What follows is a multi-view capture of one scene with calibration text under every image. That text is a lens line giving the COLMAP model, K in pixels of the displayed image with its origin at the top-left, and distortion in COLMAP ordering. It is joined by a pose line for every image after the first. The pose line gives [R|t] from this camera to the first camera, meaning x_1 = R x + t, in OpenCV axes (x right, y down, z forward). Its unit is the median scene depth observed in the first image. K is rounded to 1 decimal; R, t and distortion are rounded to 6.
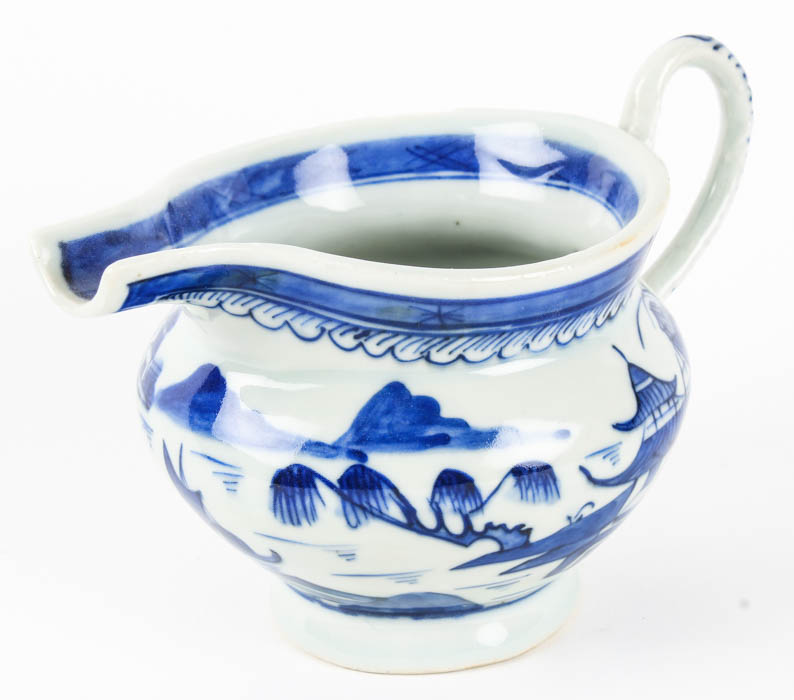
lens RADIAL K [[2844.7, 0, 398.8], [0, 2844.7, 349.5], [0, 0, 1]] dist [-0.130876, 0.000000]
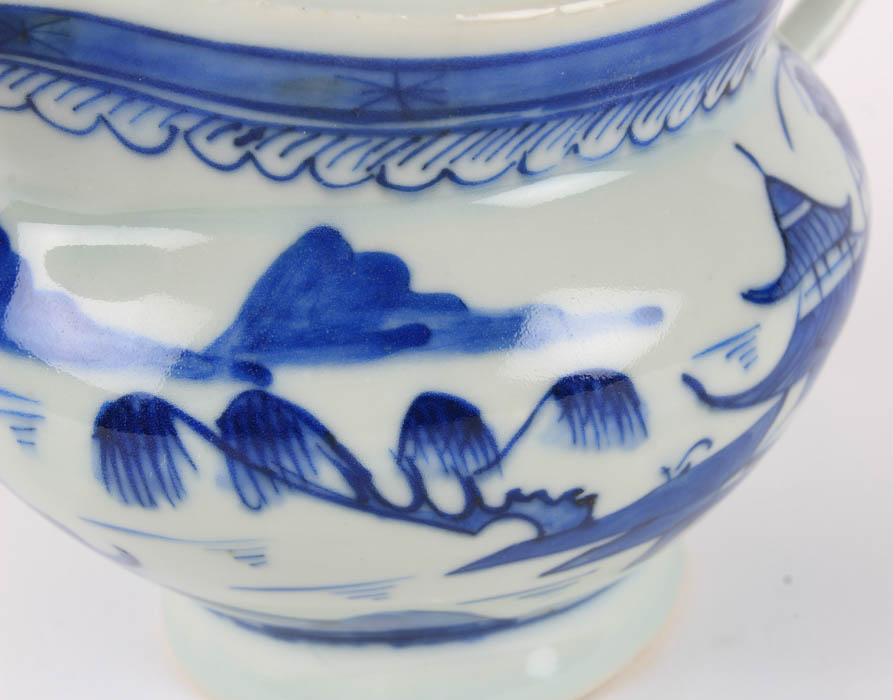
lens RADIAL K [[2372.6, 0, 514.7], [0, 2372.6, 358.3], [0, 0, 1]] dist [0.042759, 0.000000]
pose [[0.999312, -0.036921, 0.003494, 0.031368], [0.036591, 0.996923, 0.069328, 0.006478], [-0.006043, -0.069152, 0.997588, 0.566534]]
